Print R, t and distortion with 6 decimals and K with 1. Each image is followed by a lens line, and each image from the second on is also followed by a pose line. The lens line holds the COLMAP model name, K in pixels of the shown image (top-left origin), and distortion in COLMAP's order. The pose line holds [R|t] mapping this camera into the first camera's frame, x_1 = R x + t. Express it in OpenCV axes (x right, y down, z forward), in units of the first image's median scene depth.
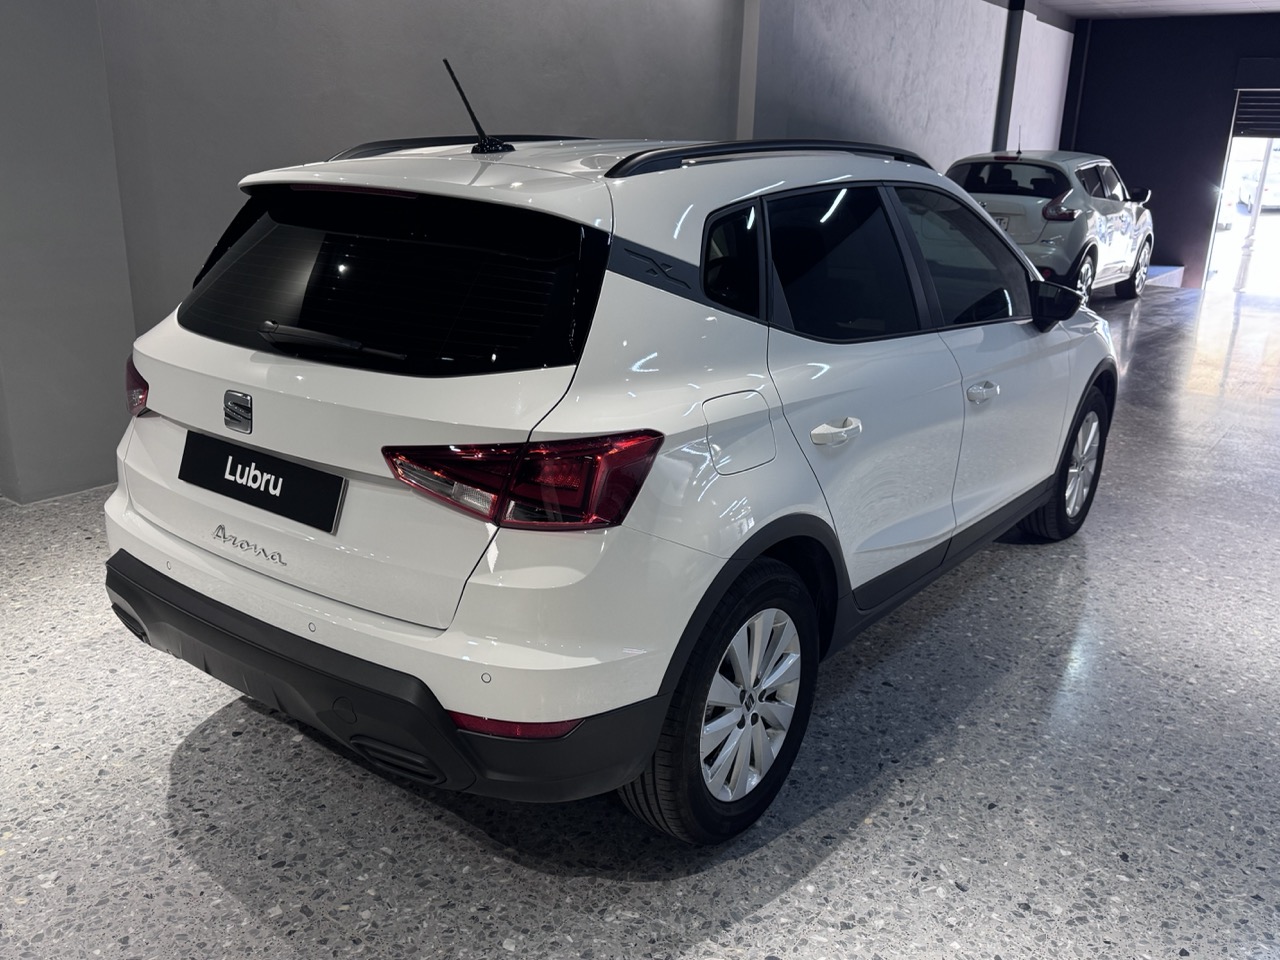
lens RADIAL K [[1096.0, 0, 640.0], [0, 1096.0, 480.0], [0, 0, 1]] dist [0.105224, -0.163721]
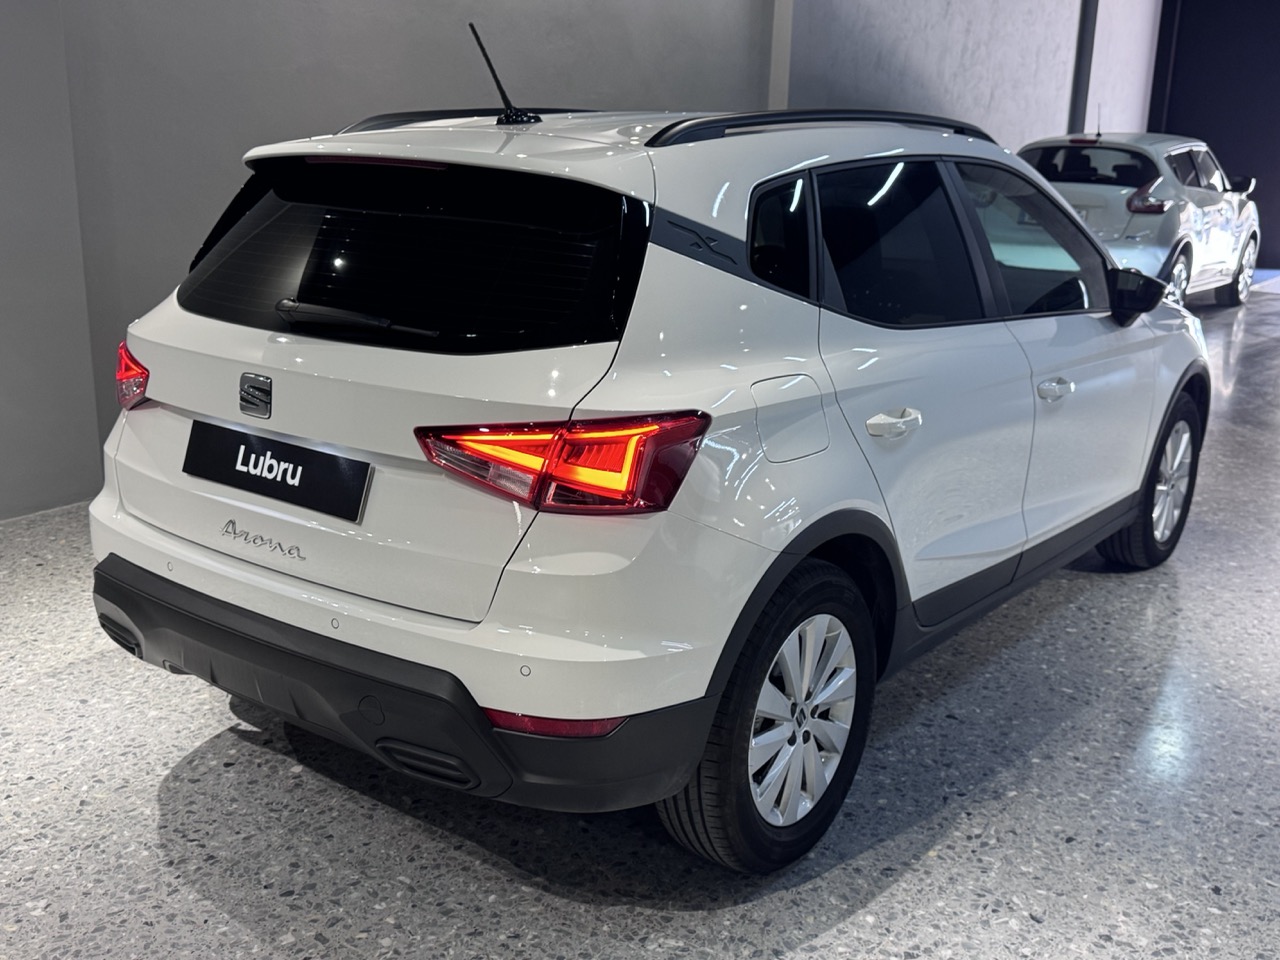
lens RADIAL K [[1310.0, 0, 640.0], [0, 1310.0, 480.0], [0, 0, 1]] dist [0.139103, -0.248243]
pose [[0.999976, -0.000356, -0.006943, -0.024953], [0.000109, 0.999365, -0.035628, 0.041573], [0.006951, 0.035626, 0.999341, -0.094684]]
